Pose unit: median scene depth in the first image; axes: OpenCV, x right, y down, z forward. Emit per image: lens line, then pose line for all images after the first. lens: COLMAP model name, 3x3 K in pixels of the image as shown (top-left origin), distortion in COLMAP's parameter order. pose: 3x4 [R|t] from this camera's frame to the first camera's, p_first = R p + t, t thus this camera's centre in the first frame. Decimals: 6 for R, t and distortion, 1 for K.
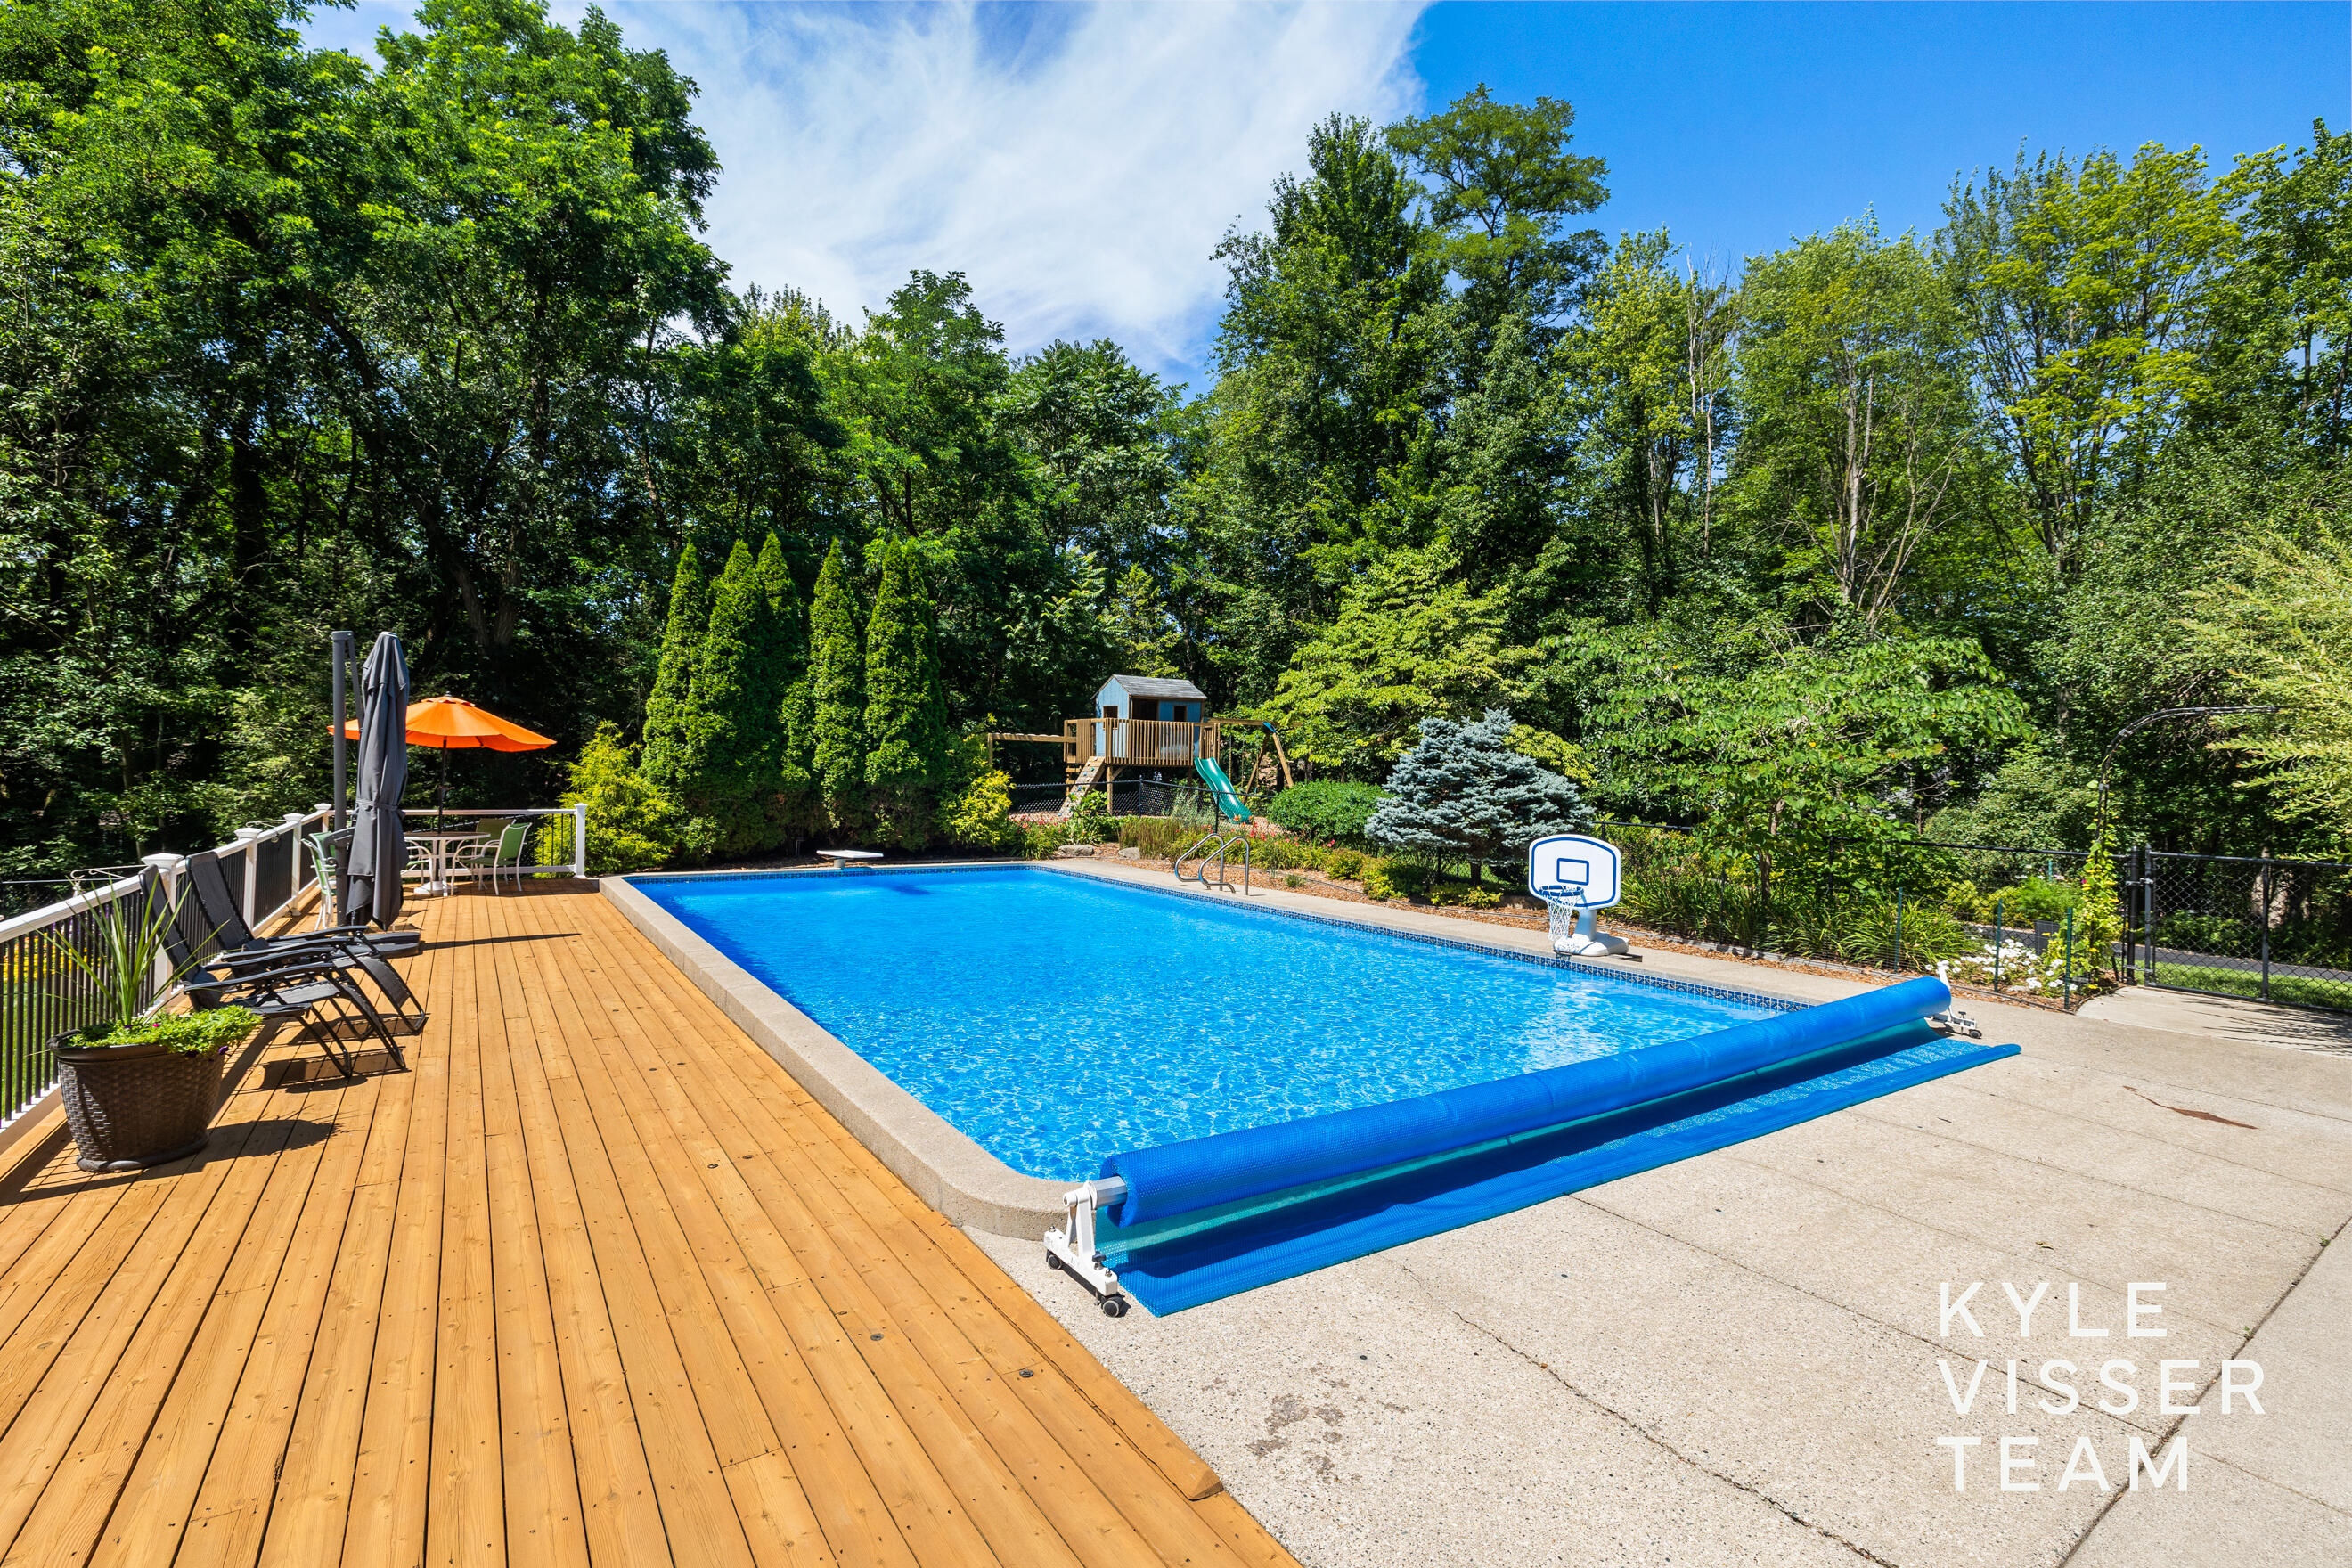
lens RADIAL K [[1037.2, 0, 1171.6], [0, 1037.2, 782.8], [0, 0, 1]] dist [-0.008274, 0.000979]
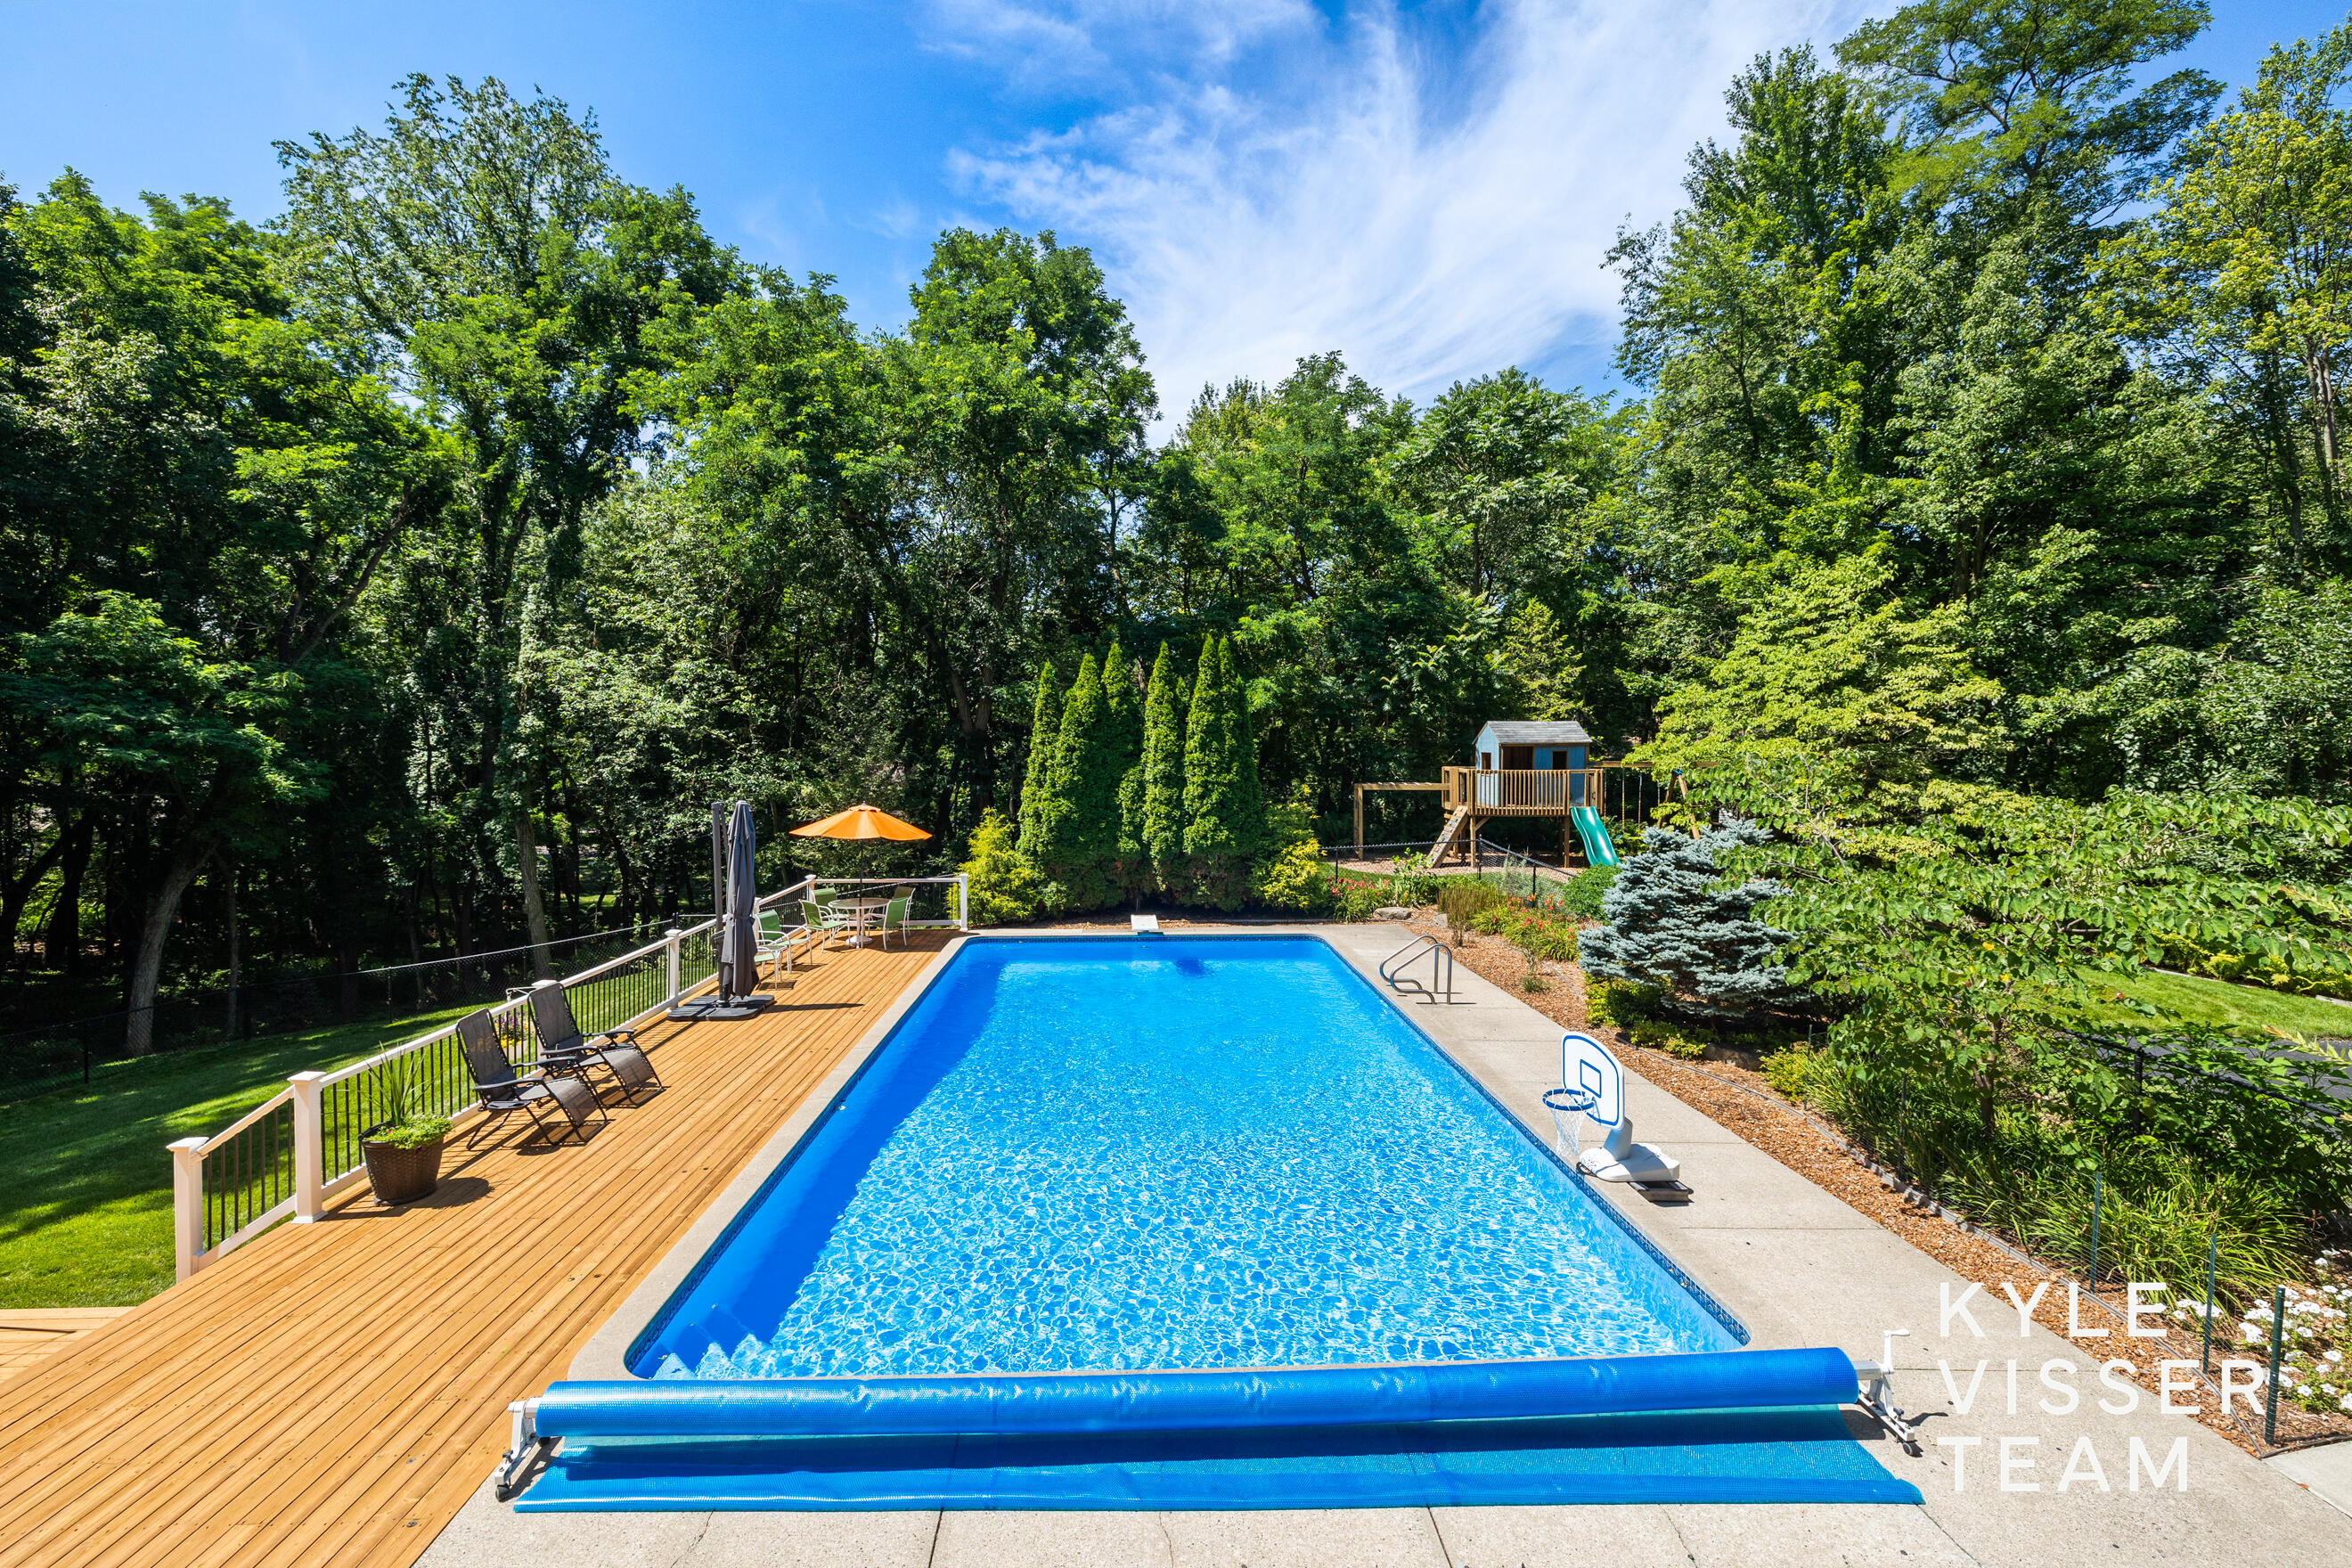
lens RADIAL K [[988.7, 0, 1181.8], [0, 988.7, 774.2], [0, 0, 1]] dist [0.000052, 0.000521]
pose [[0.852047, -0.006836, -0.523421, 0.230999], [0.013487, 0.999869, 0.008897, -0.080236], [0.523292, -0.014640, 0.852028, 0.046181]]
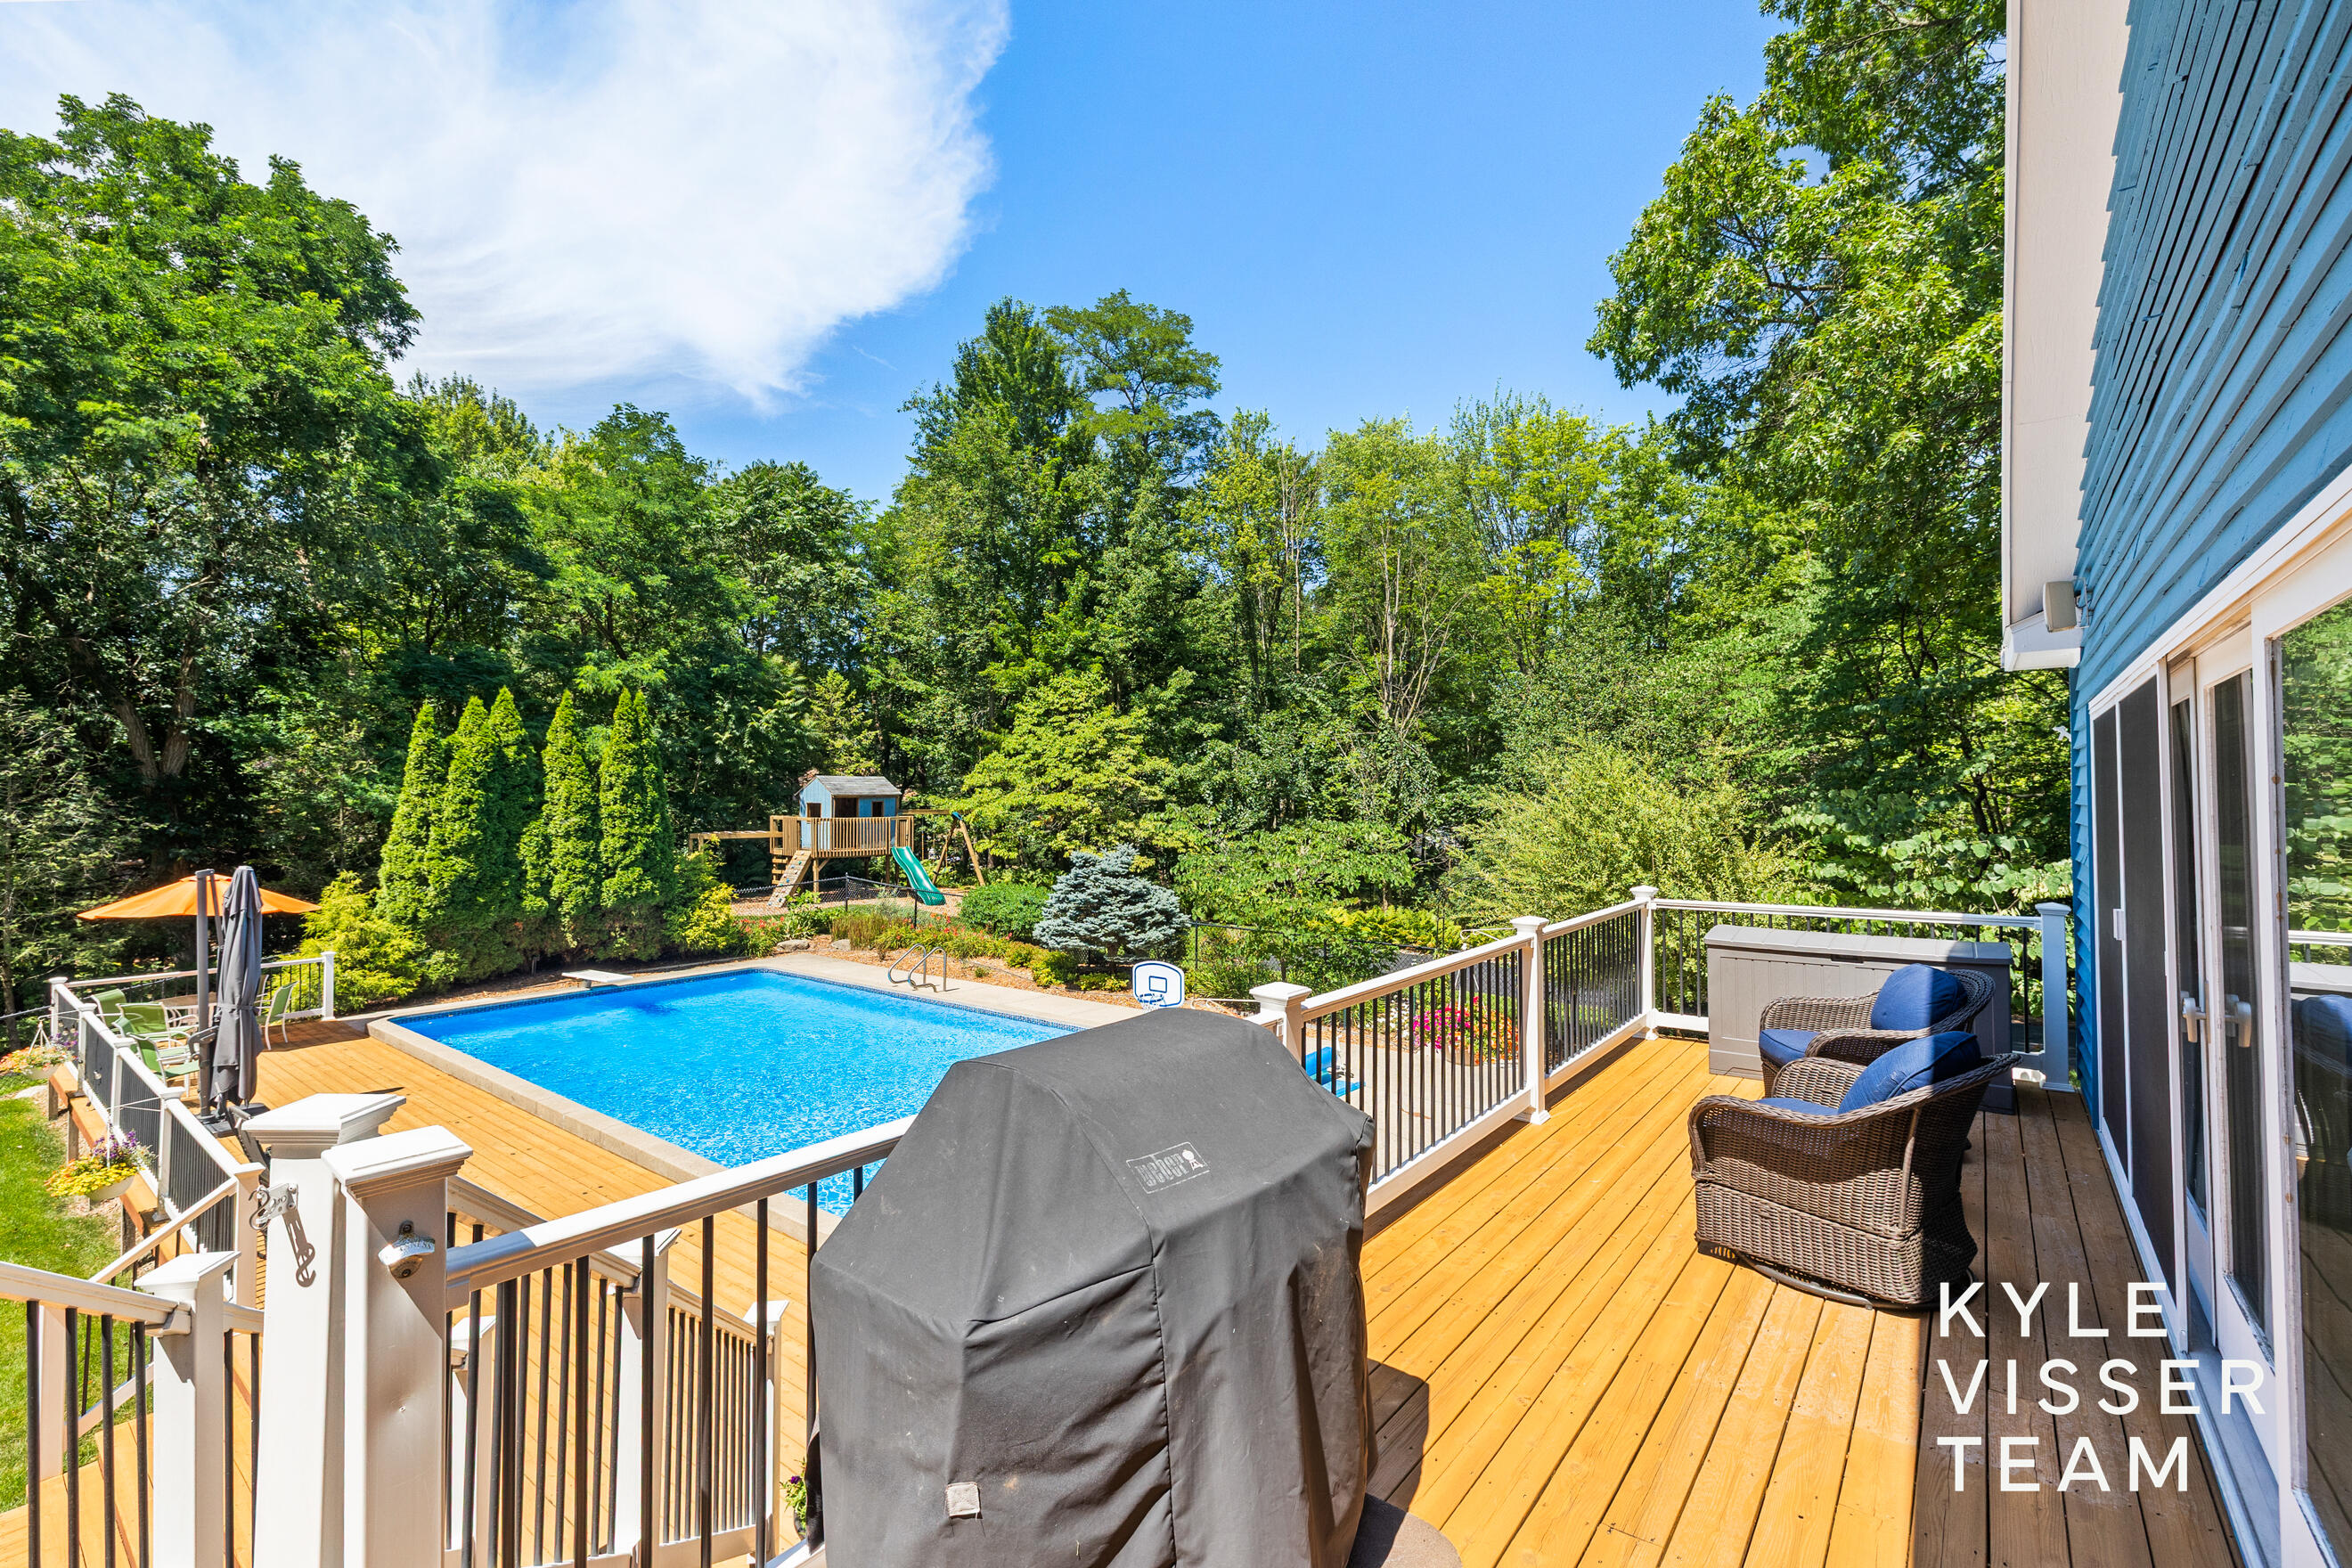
lens RADIAL K [[1014.4, 0, 1176.0], [0, 1014.4, 784.0], [0, 0, 1]] dist [-0.000115, -0.000386]
pose [[0.952004, -0.015998, 0.305667, -0.025438], [0.021203, 0.999681, -0.013716, -0.087161], [-0.305350, 0.019538, 0.952040, -0.217538]]
